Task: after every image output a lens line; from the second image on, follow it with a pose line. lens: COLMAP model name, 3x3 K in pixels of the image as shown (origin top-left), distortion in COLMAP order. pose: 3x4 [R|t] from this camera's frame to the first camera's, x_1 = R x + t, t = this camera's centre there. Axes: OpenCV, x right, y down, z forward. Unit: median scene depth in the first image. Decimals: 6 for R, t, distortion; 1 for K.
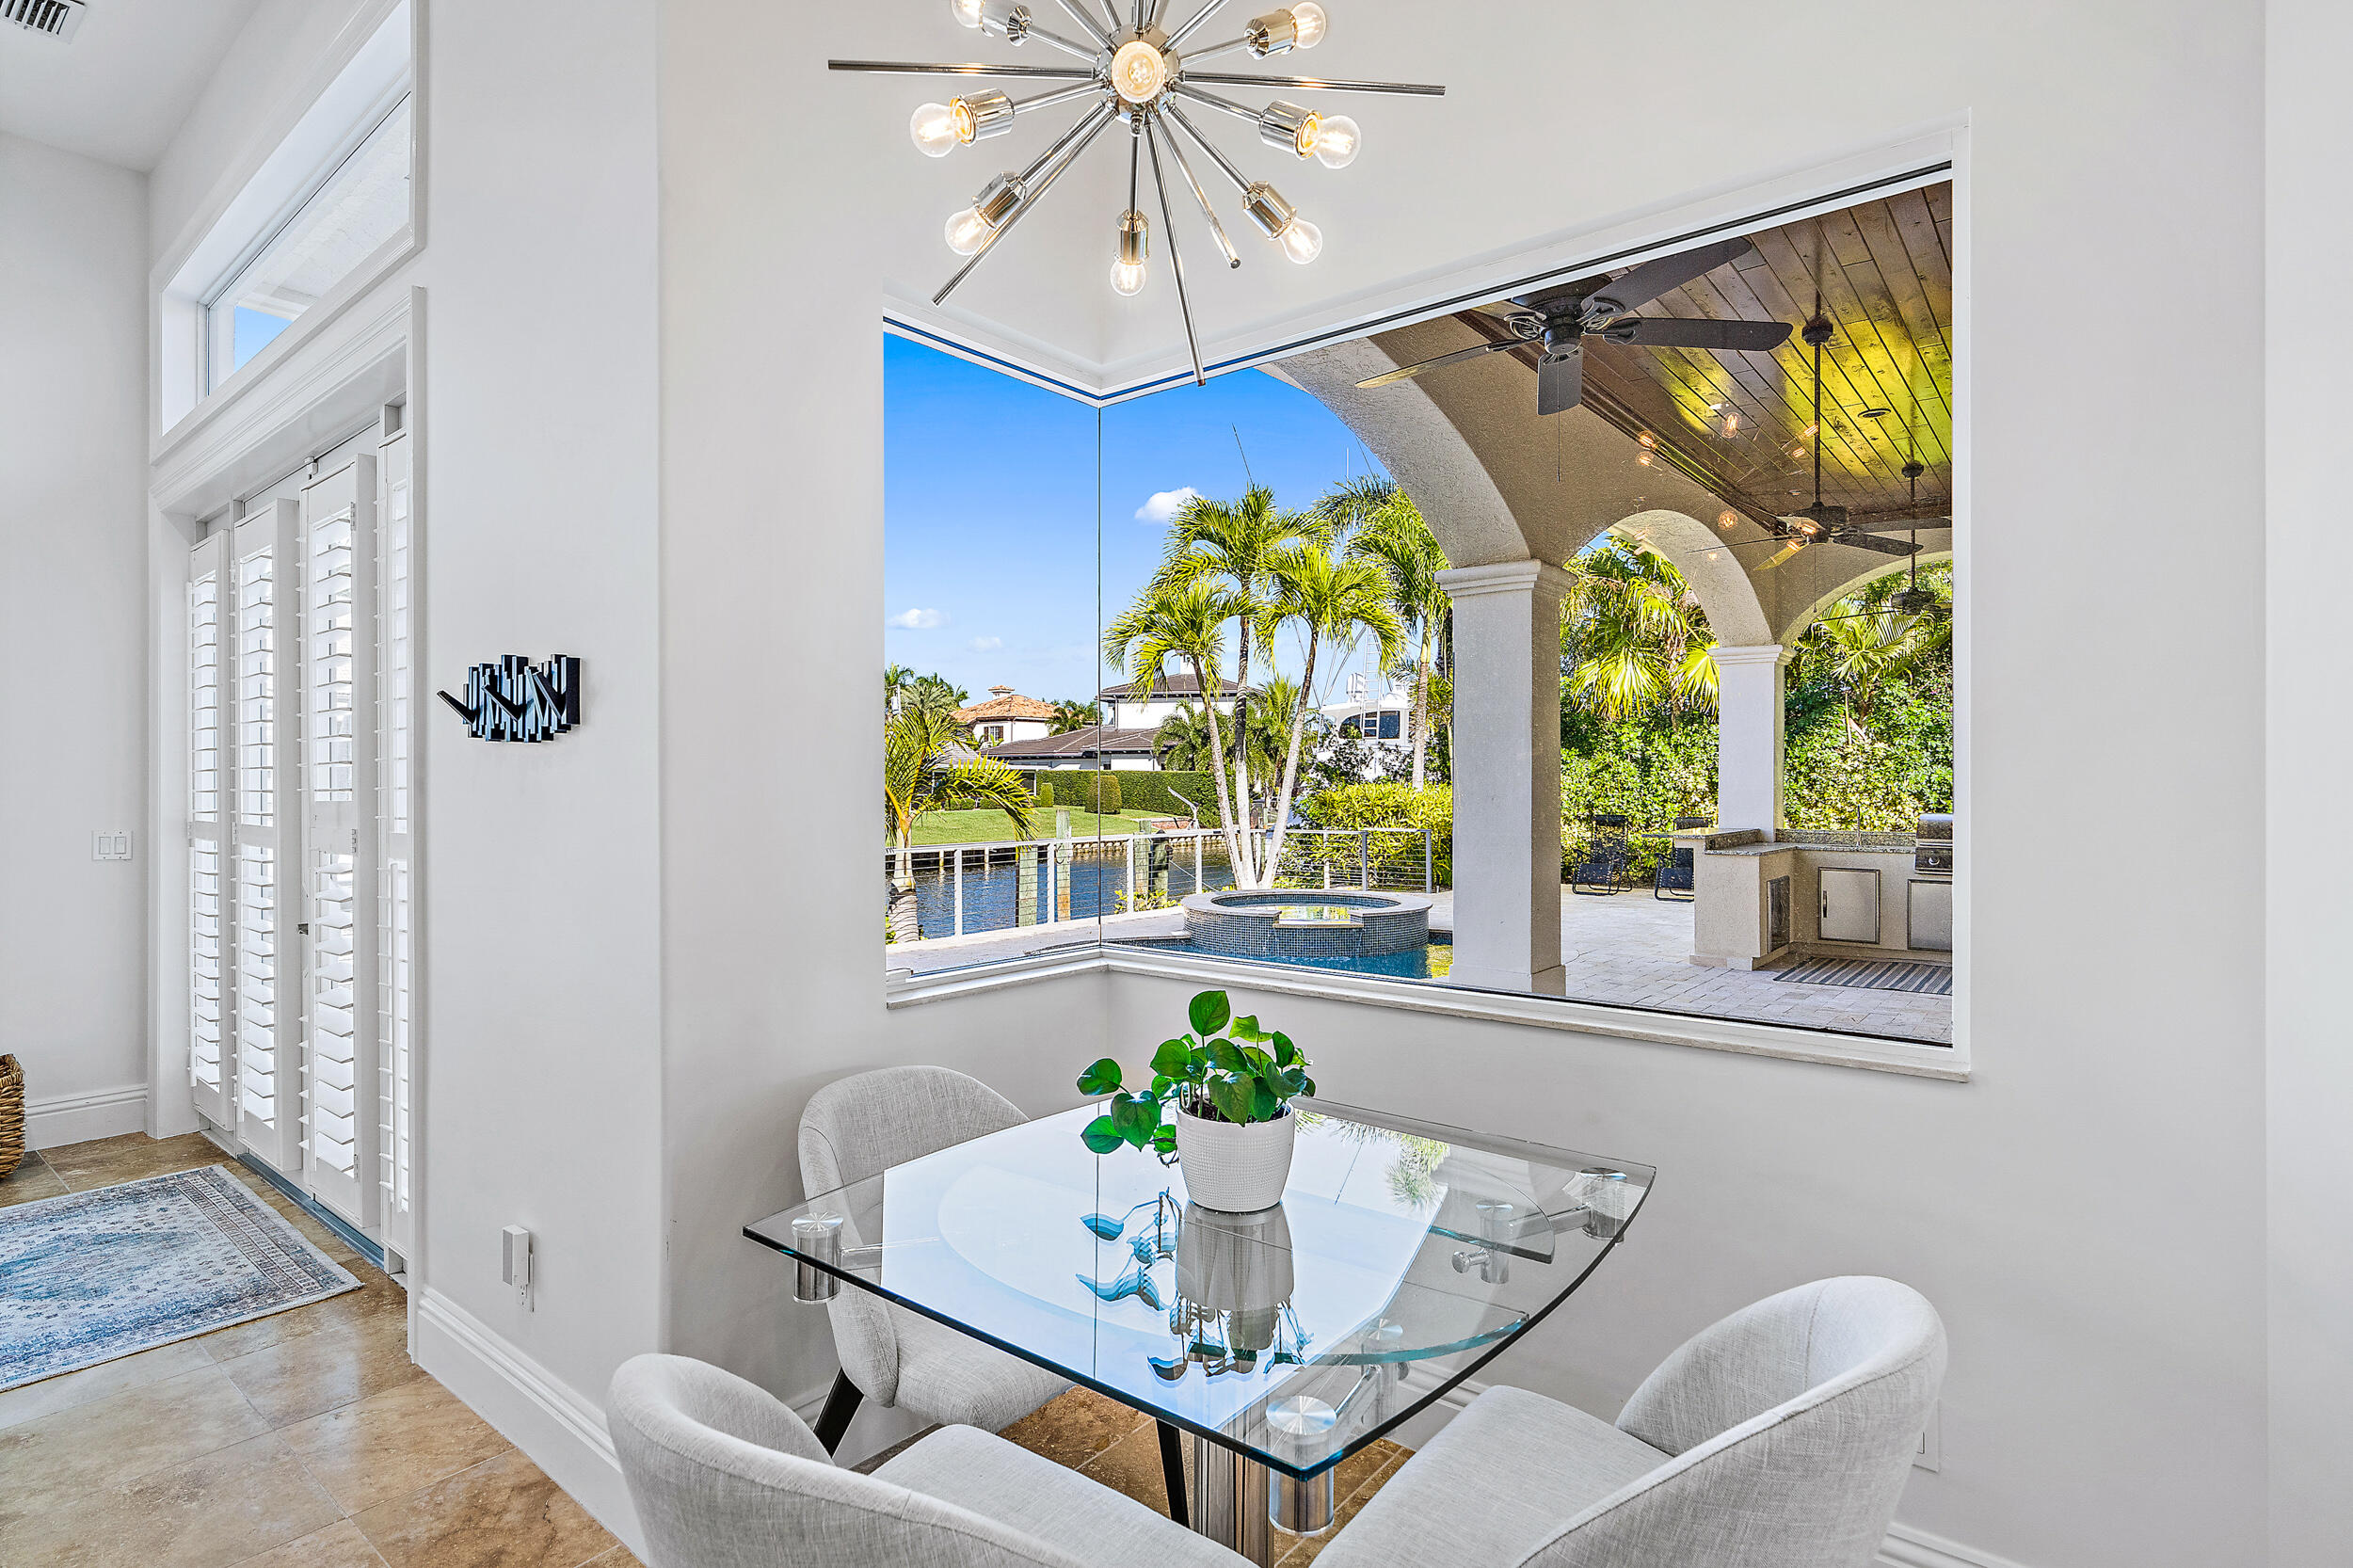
lens RADIAL K [[1164.2, 0, 1164.7], [0, 1164.2, 789.5], [0, 0, 1]] dist [0.002257, -0.001866]
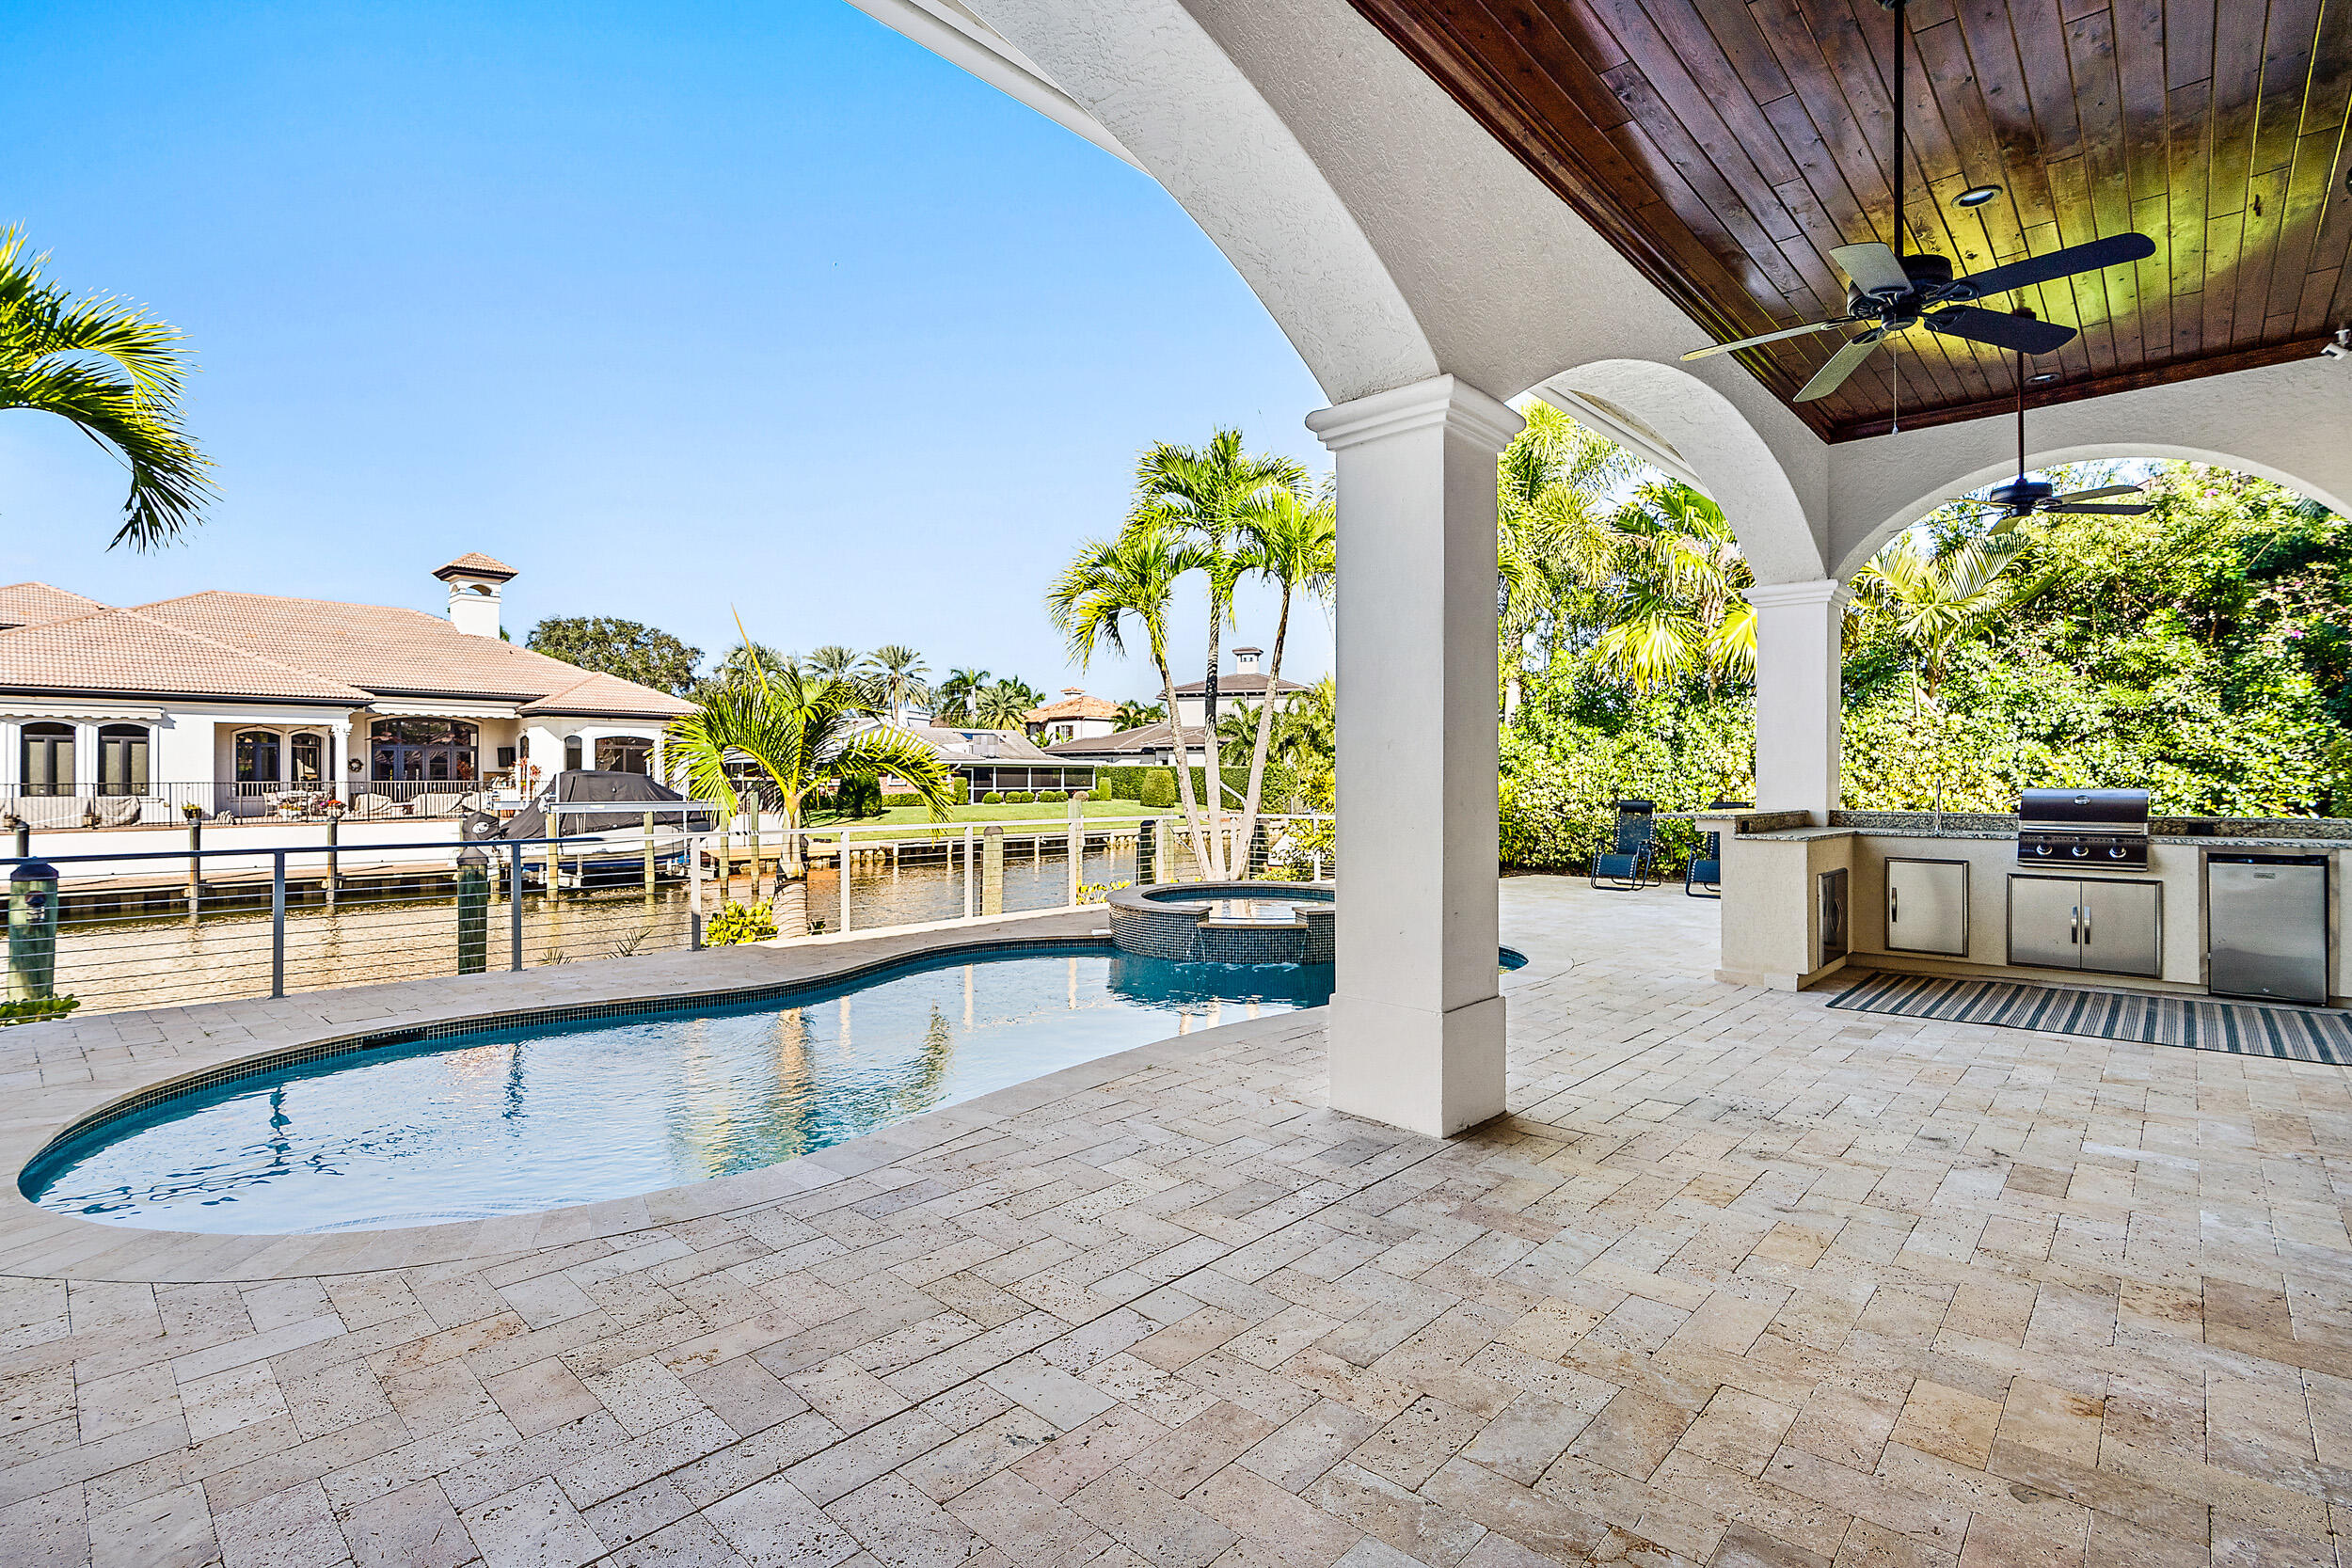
lens RADIAL K [[1080.9, 0, 1170.4], [0, 1080.9, 782.9], [0, 0, 1]] dist [-0.005628, 0.002265]
pose [[0.997858, 0.002241, -0.065384, 0.090312], [-0.002524, 0.999988, -0.004236, 0.014720], [0.065373, 0.004392, 0.997851, 0.171733]]
